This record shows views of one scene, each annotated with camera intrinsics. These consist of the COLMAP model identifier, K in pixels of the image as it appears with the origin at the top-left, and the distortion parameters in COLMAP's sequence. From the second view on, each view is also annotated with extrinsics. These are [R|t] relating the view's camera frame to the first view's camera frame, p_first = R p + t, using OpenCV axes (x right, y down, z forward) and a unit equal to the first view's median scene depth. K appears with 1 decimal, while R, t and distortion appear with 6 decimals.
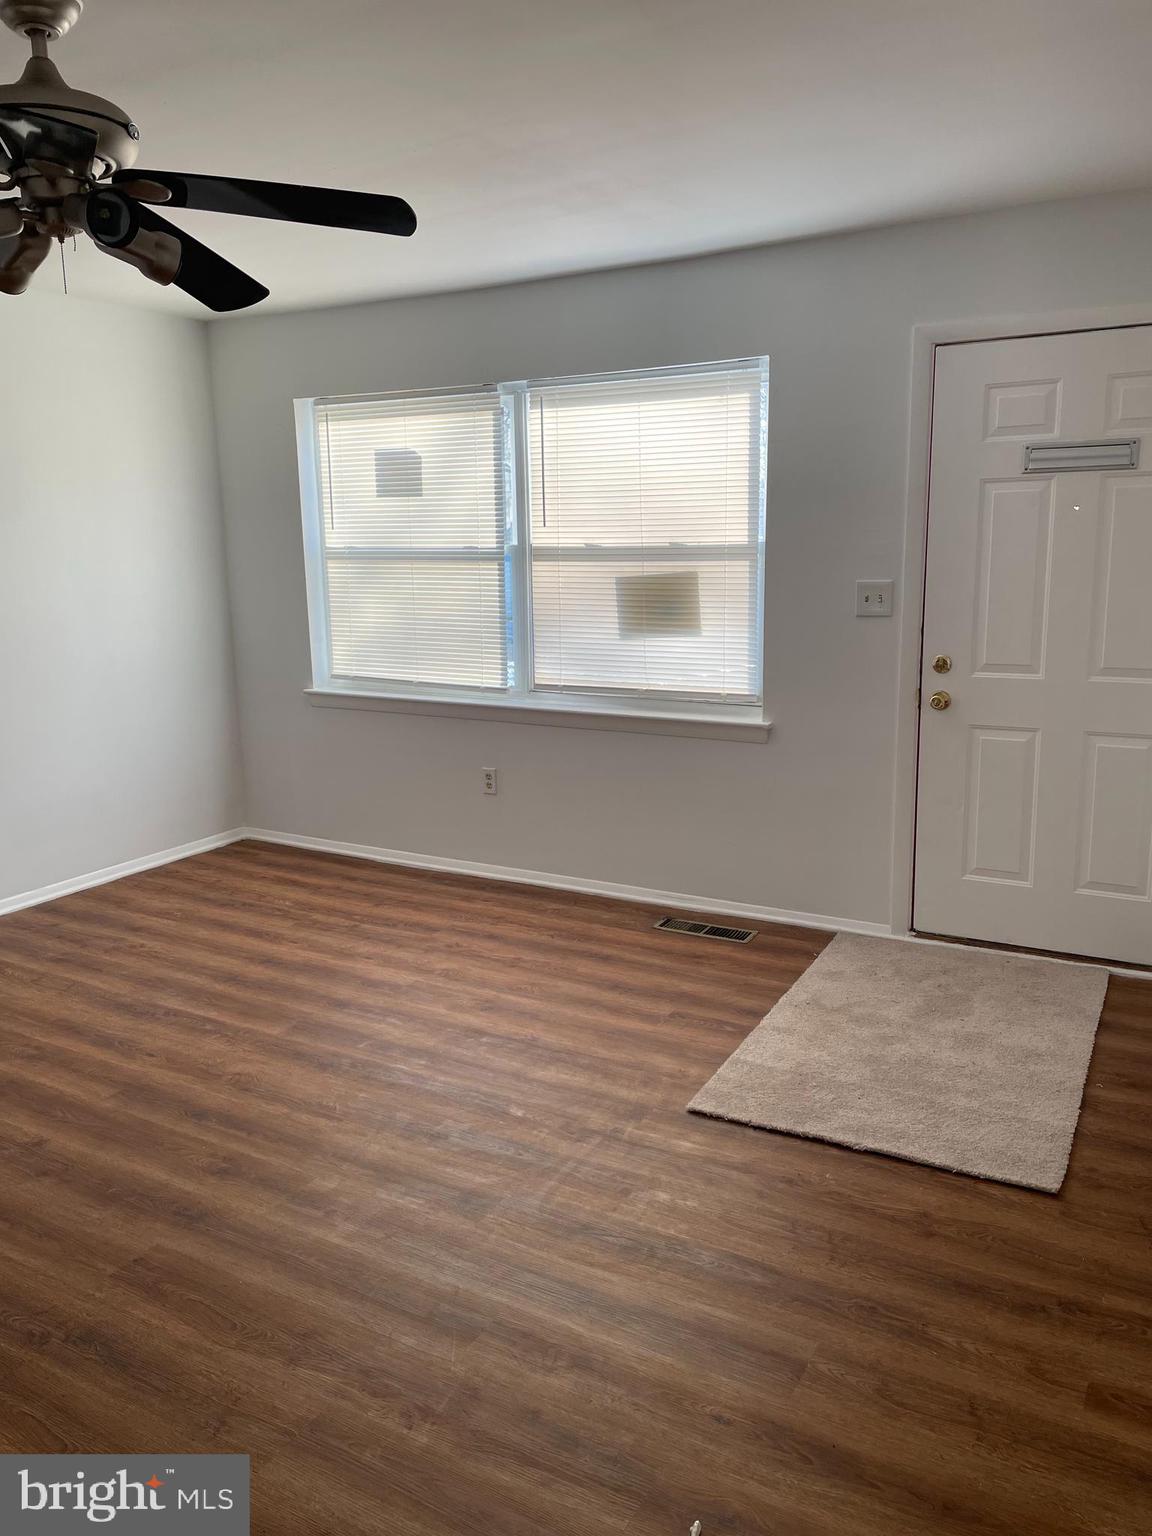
lens RADIAL K [[1157.0, 0, 576.0], [0, 1157.0, 768.0], [0, 0, 1]] dist [0.010550, -0.002216]
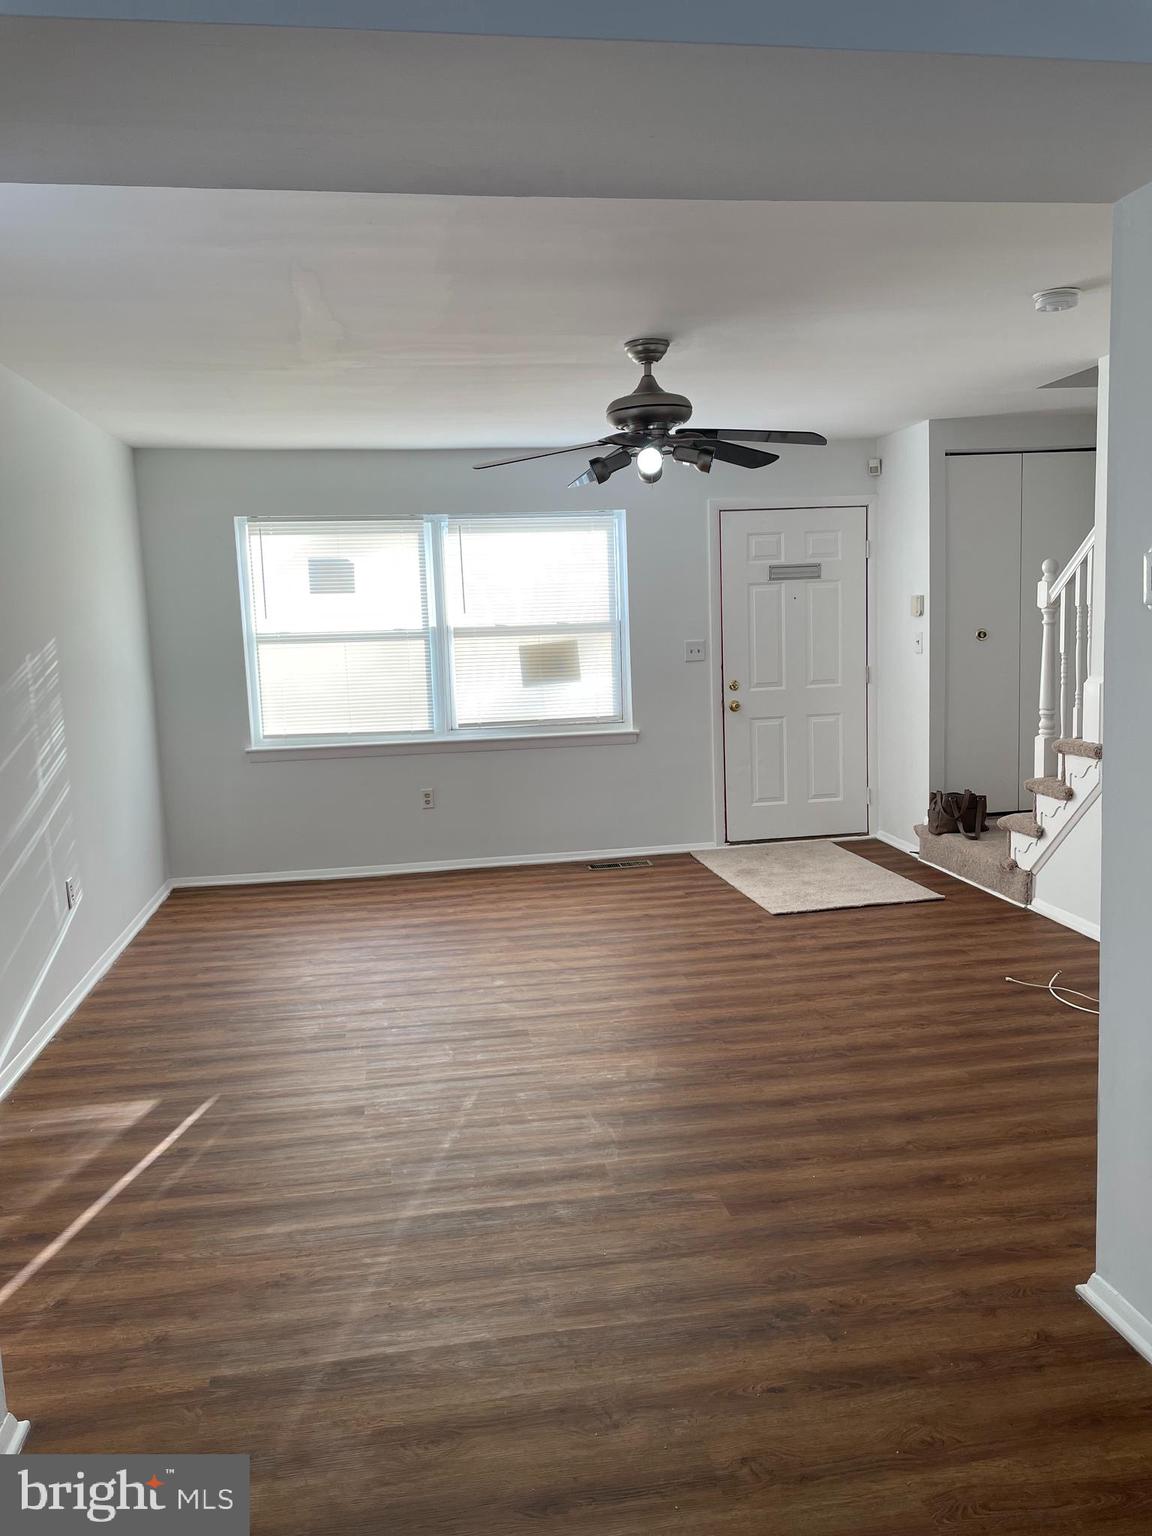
lens RADIAL K [[1157.0, 0, 576.0], [0, 1157.0, 768.0], [0, 0, 1]] dist [0.010550, -0.002216]
pose [[0.772351, -0.092131, 0.628479, -0.848067], [0.147940, 0.988307, -0.036926, 0.055599], [-0.617728, 0.121497, 0.776949, -0.182091]]
